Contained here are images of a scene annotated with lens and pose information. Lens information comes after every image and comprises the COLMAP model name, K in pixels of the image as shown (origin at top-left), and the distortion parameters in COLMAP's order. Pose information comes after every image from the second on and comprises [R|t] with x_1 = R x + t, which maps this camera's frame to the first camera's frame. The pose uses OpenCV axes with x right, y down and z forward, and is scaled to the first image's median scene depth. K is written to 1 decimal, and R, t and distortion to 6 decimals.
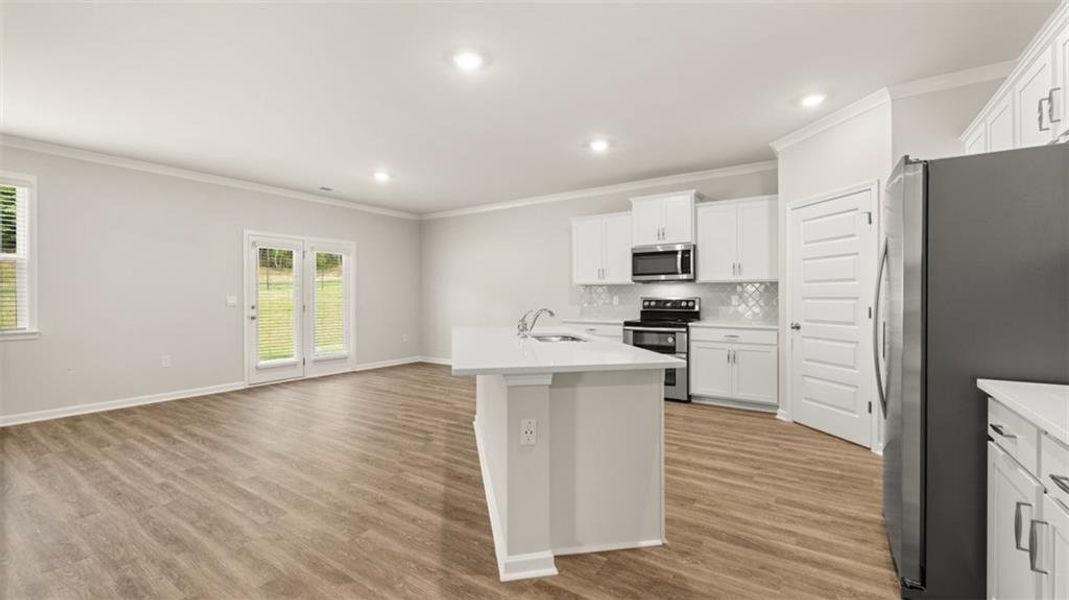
lens RADIAL K [[448.1, 0, 529.5], [0, 448.1, 295.5], [0, 0, 1]] dist [0.000307, -0.000354]
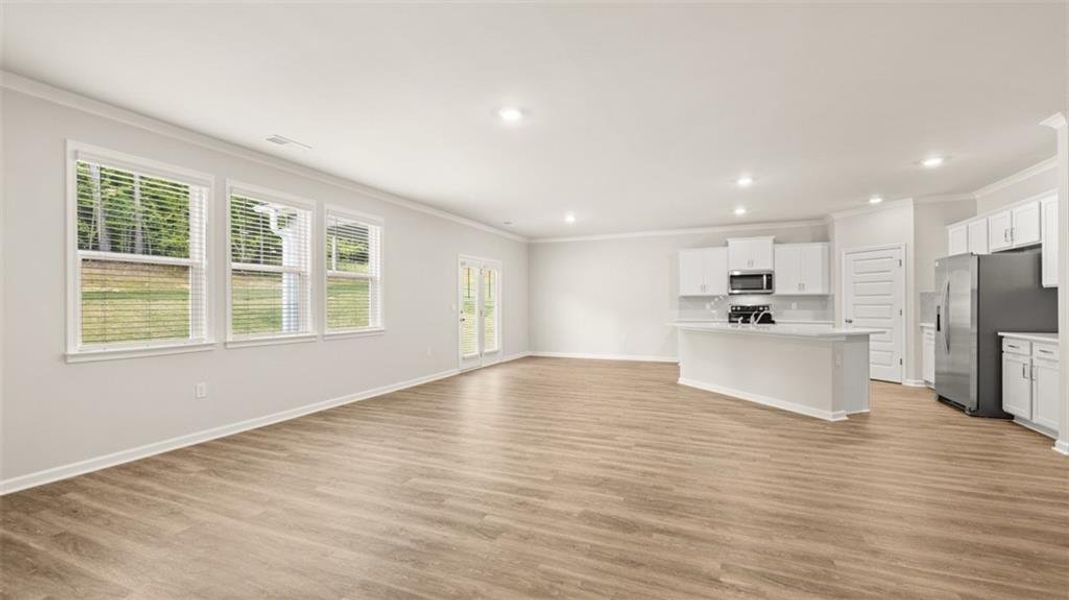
lens RADIAL K [[460.8, 0, 531.3], [0, 460.8, 299.9], [0, 0, 1]] dist [0.009719, 0.000259]
pose [[0.979412, 0.000527, 0.201869, -0.807837], [0.000697, 0.999982, -0.005991, -0.002332], [-0.201869, 0.006008, 0.979394, -0.422606]]
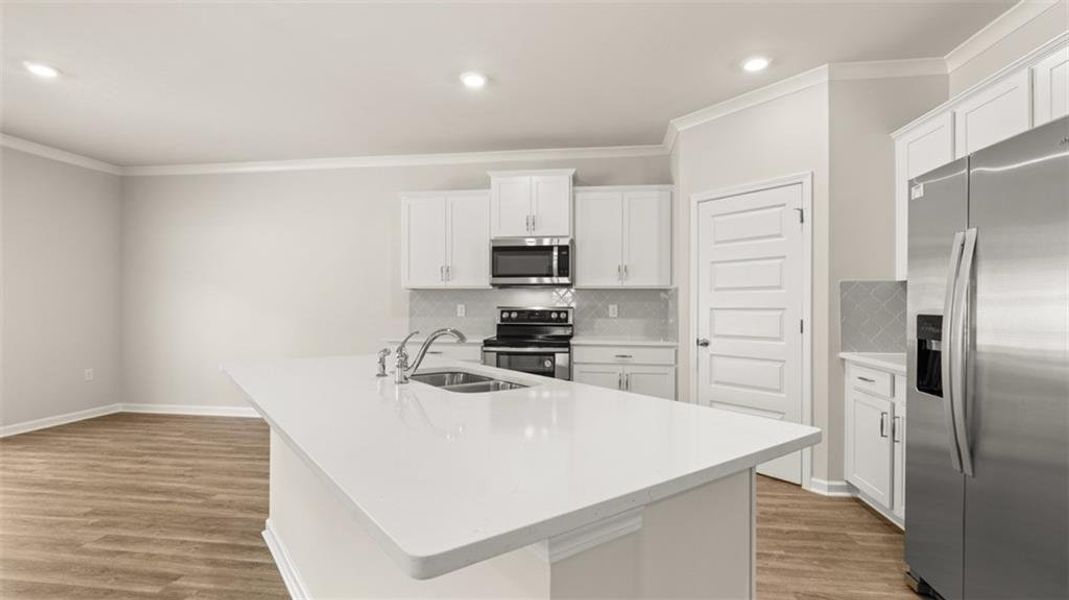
lens RADIAL K [[509.5, 0, 532.0], [0, 509.5, 302.3], [0, 0, 1]] dist [-0.002881, -0.001870]
pose [[0.894822, 0.007042, 0.446367, -0.092190], [-0.006210, 0.999975, -0.003328, -0.000758], [-0.446379, 0.000206, 0.894844, 0.244495]]
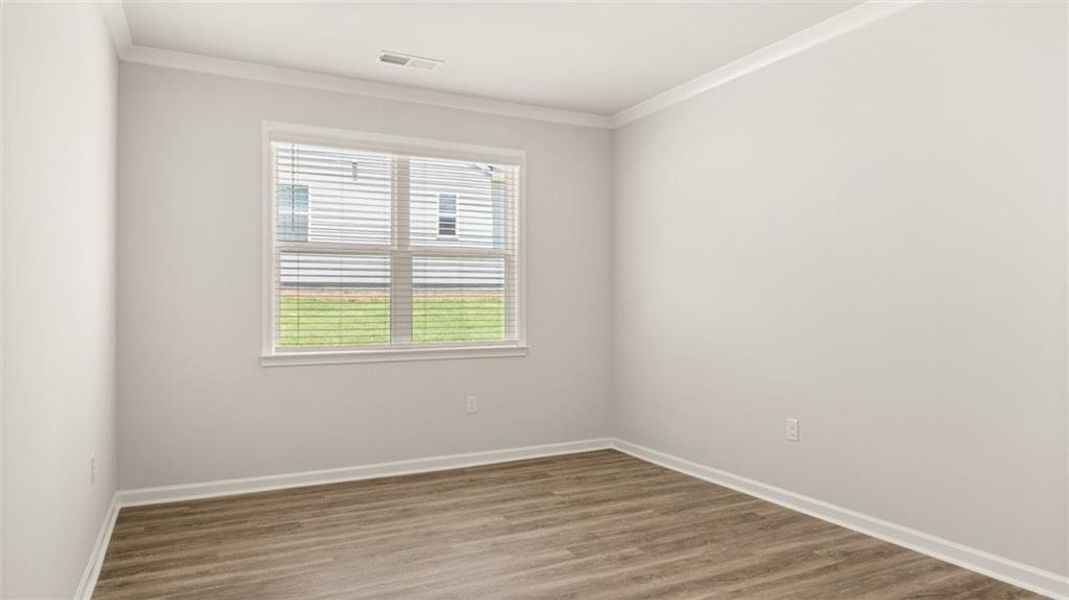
lens RADIAL K [[615.7, 0, 529.7], [0, 615.7, 301.9], [0, 0, 1]] dist [0.004588, 0.000663]
pose [[0.871319, 0.000351, -0.490716, -0.028724], [0.001047, 0.999996, 0.002576, 0.000051], [0.490715, -0.002758, 0.871316, 0.702805]]
